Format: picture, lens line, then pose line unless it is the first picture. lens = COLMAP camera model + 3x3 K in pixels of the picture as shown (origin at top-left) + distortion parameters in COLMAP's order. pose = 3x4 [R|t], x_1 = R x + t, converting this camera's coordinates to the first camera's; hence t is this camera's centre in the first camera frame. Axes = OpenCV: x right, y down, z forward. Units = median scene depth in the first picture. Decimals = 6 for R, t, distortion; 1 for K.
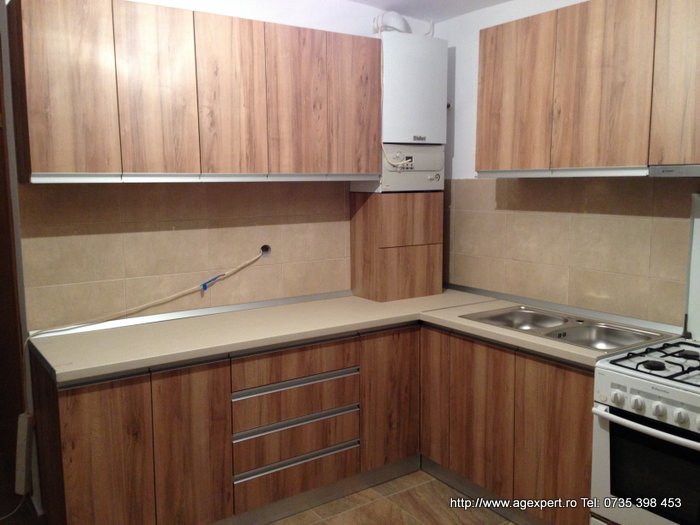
lens RADIAL K [[640.9, 0, 350.0], [0, 640.9, 262.5], [0, 0, 1]] dist [0.129826, -0.209635]
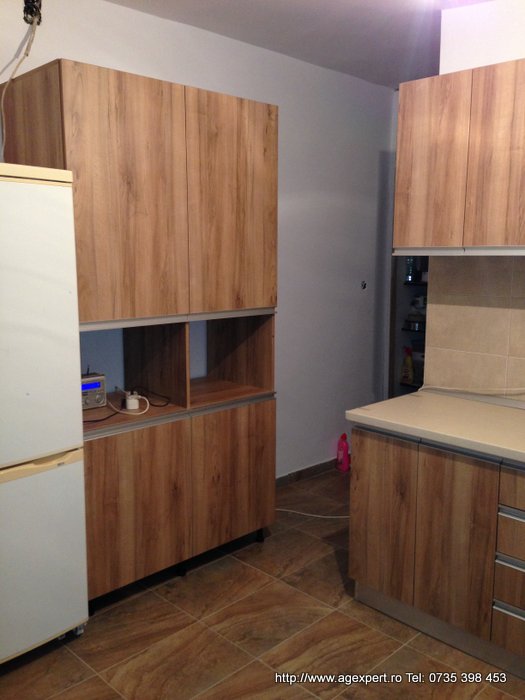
lens RADIAL K [[640.9, 0, 264.1], [0, 640.9, 351.9], [0, 0, 1]] dist [0.129826, -0.209635]
pose [[0.174009, 0.161459, -0.971417, 0.509059], [-0.132093, 0.981379, 0.139453, -0.066775], [0.975844, 0.104051, 0.192097, 0.459528]]
